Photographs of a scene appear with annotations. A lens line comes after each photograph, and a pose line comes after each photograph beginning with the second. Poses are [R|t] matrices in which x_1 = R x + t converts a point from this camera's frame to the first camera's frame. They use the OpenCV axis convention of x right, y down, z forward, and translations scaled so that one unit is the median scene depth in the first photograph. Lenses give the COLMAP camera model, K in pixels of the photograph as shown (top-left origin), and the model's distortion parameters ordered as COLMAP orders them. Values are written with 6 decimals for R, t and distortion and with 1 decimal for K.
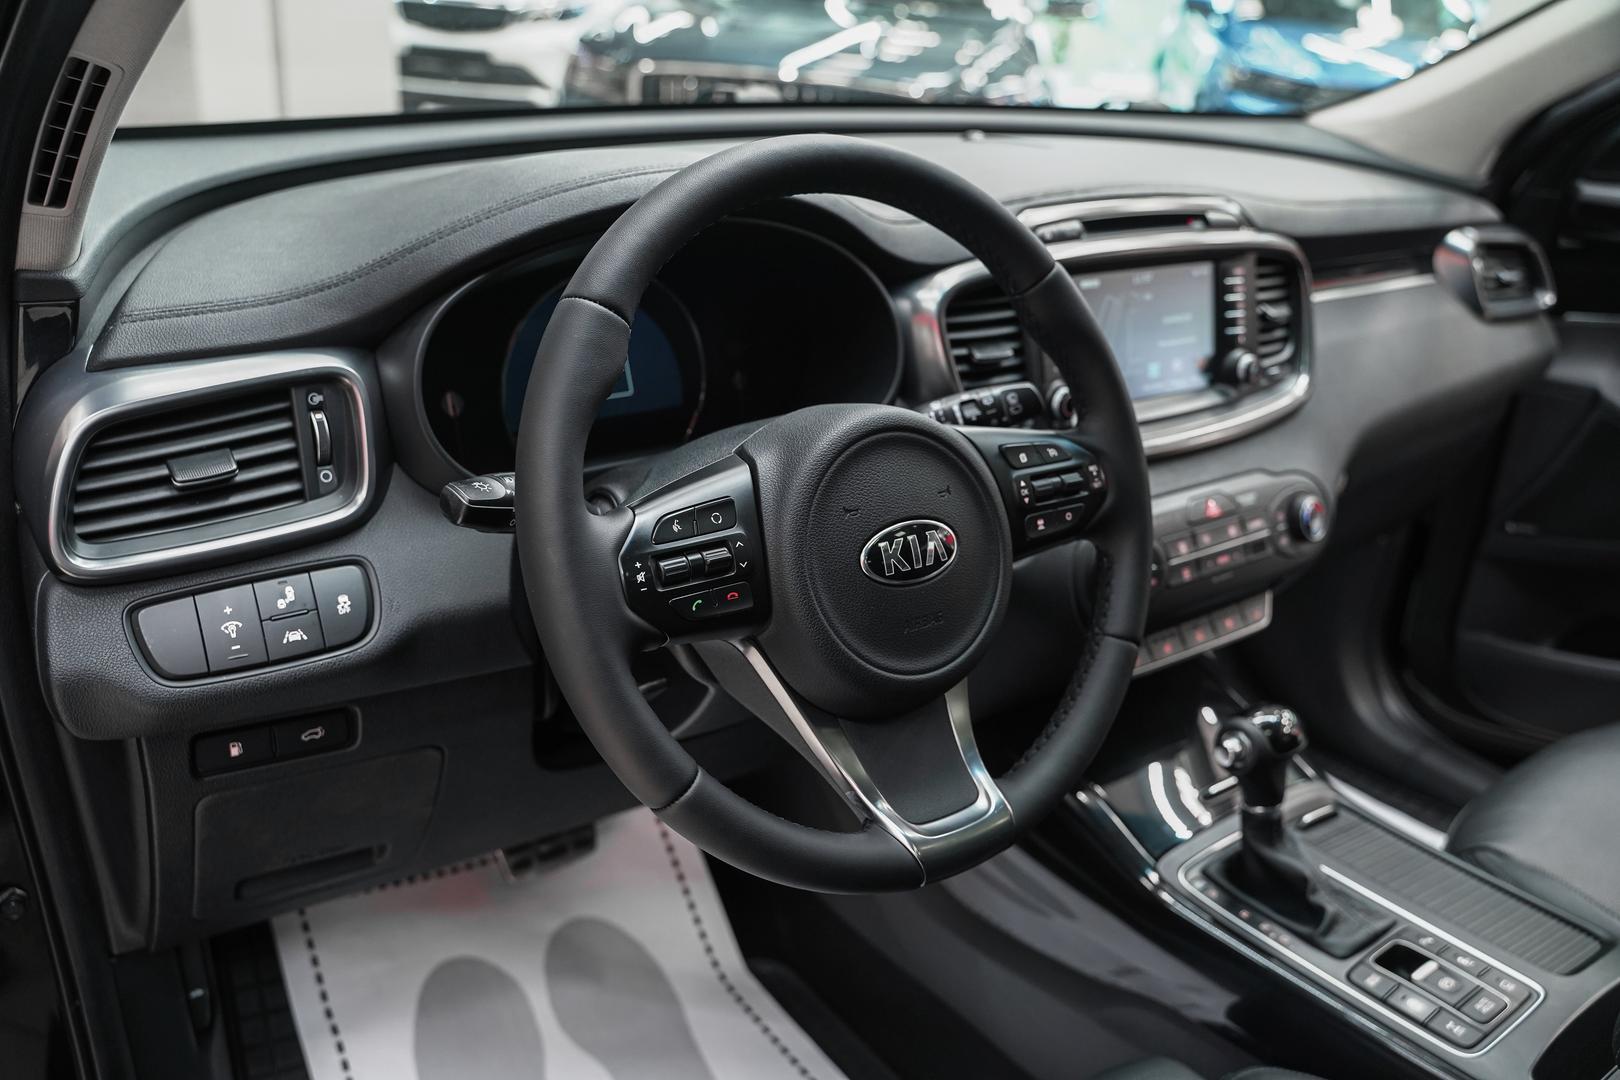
lens RADIAL K [[1316.6, 0, 810.0], [0, 1316.6, 540.0], [0, 0, 1]] dist [-0.116362, 0.088269]
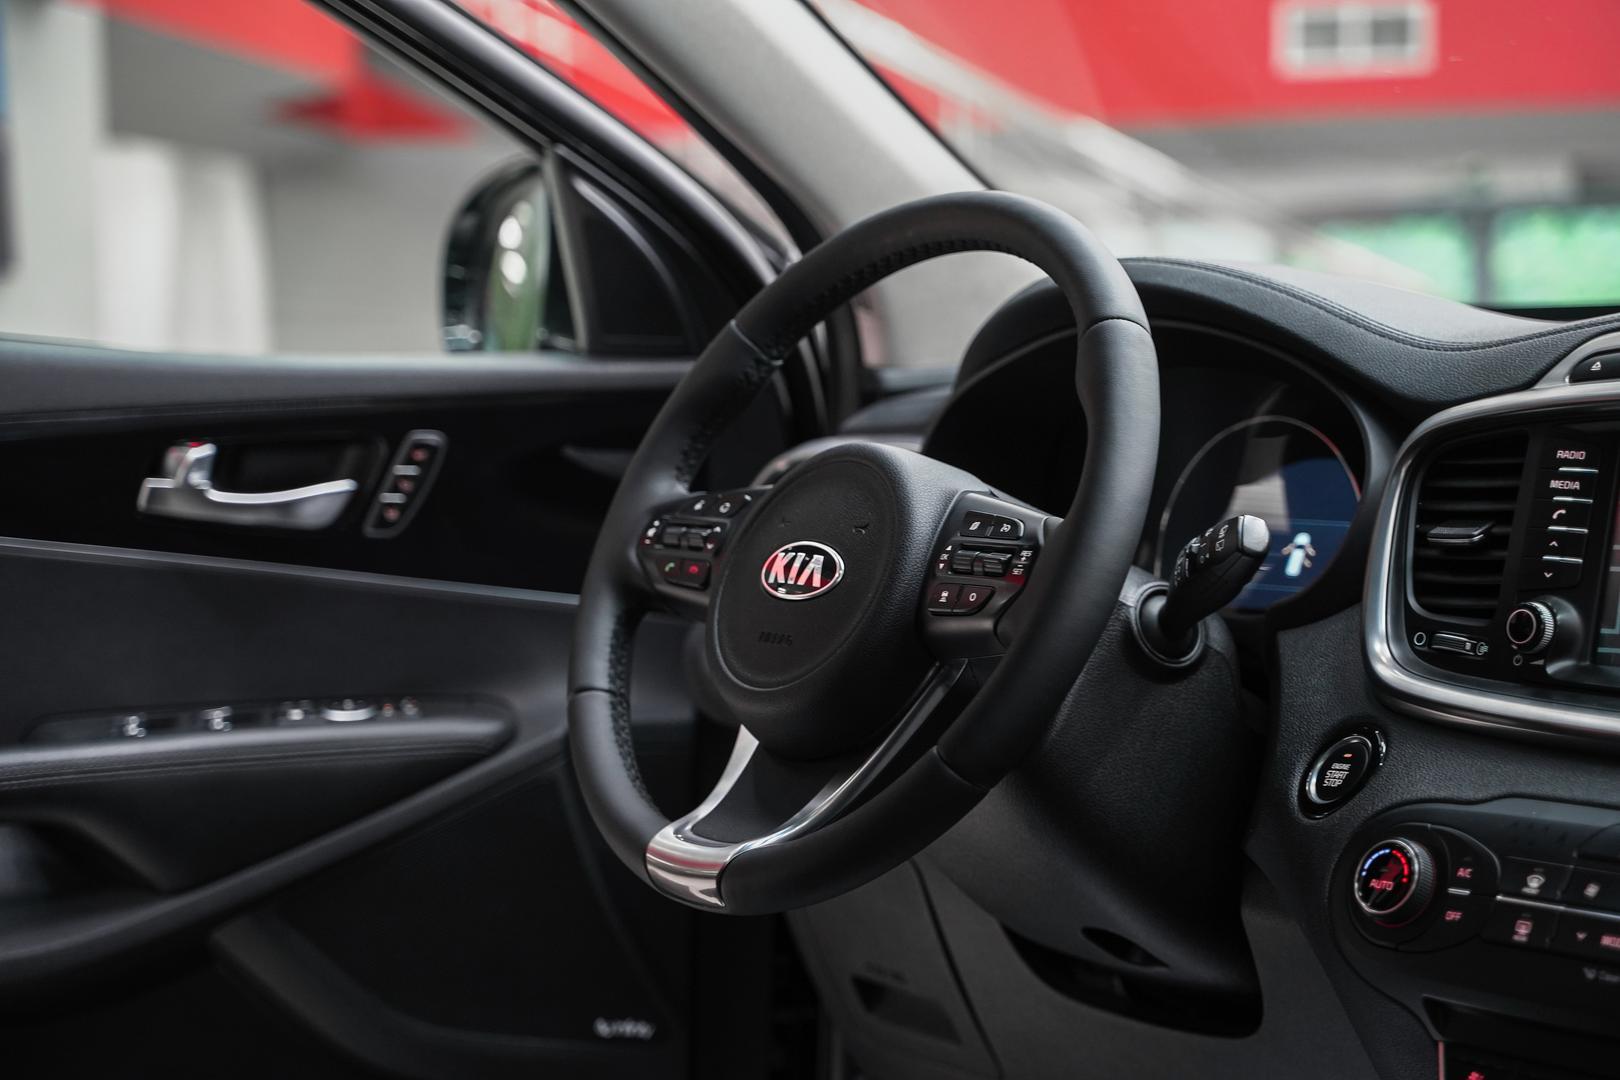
lens RADIAL K [[3246.2, 0, 810.0], [0, 3246.2, 540.0], [0, 0, 1]] dist [0.276095, 0.264430]
pose [[0.040695, -0.016018, -0.999043, 1.781258], [-0.403859, 0.914292, -0.031110, 0.043215], [0.913916, 0.404739, 0.030738, 0.660121]]
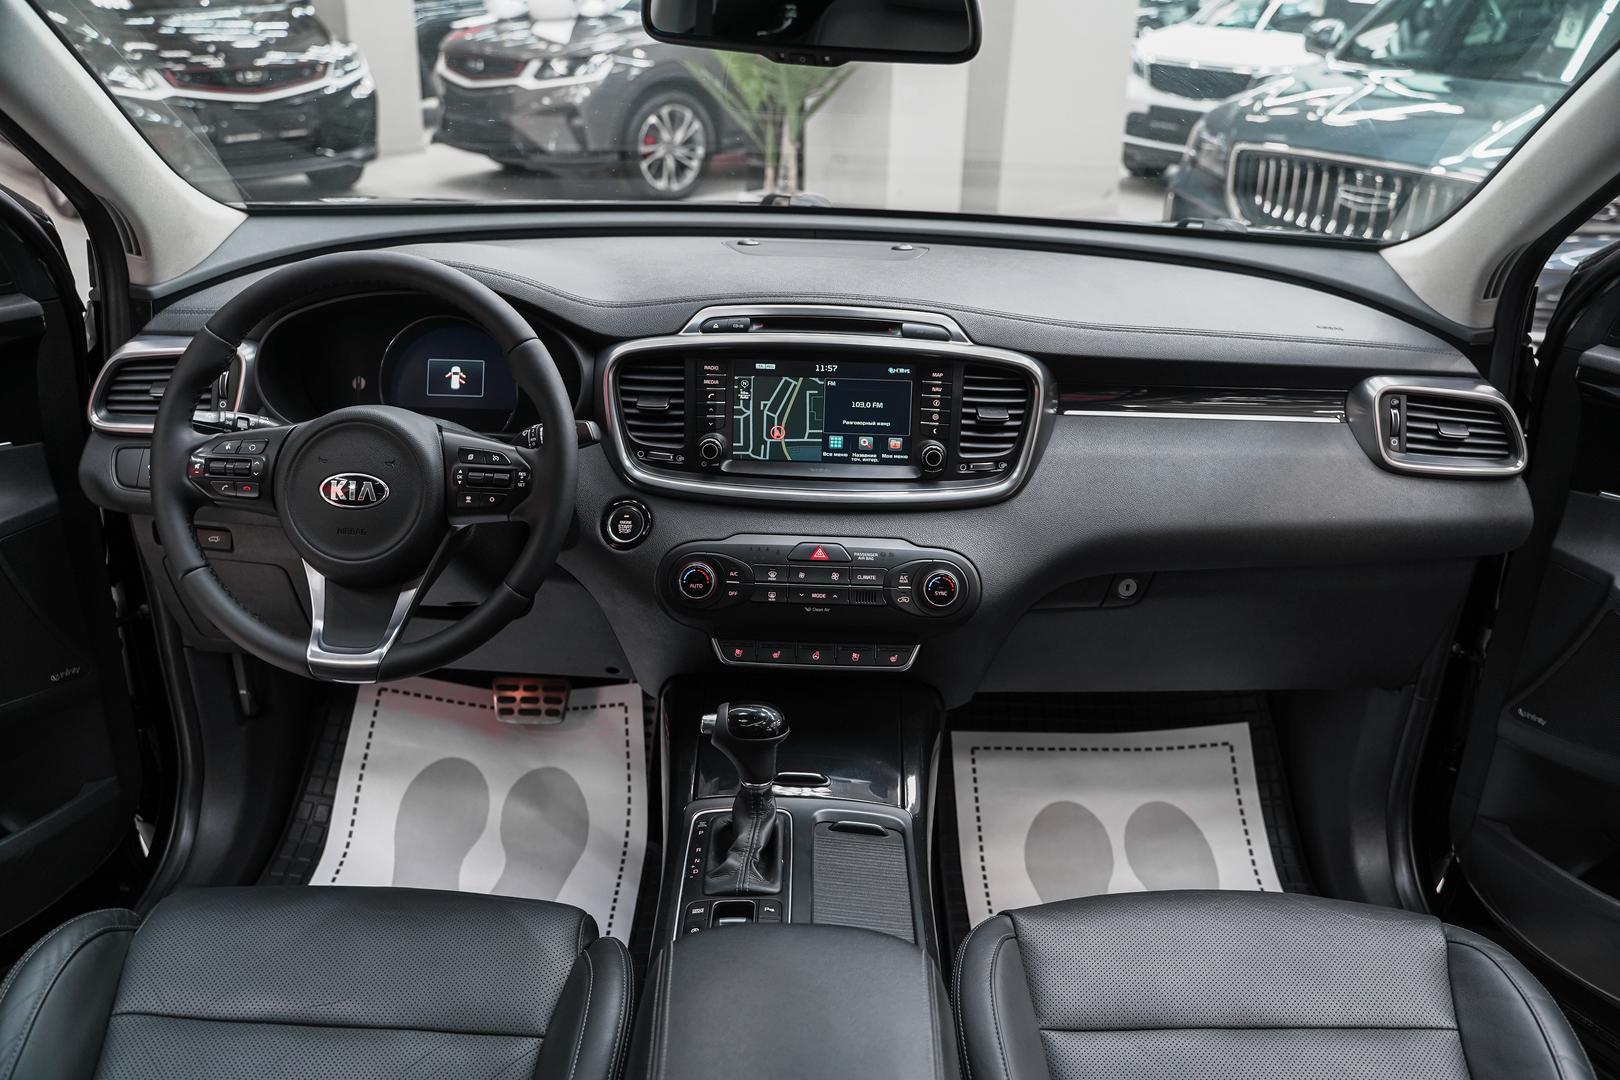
lens RADIAL K [[1305.9, 0, 810.0], [0, 1305.9, 540.0], [0, 0, 1]] dist [-0.118517, 0.091372]
pose [[0.805035, 0.203703, -0.557157, 1.095507], [-0.221915, 0.974415, 0.035614, -0.087576], [0.550157, 0.094970, 0.829643, -0.056662]]
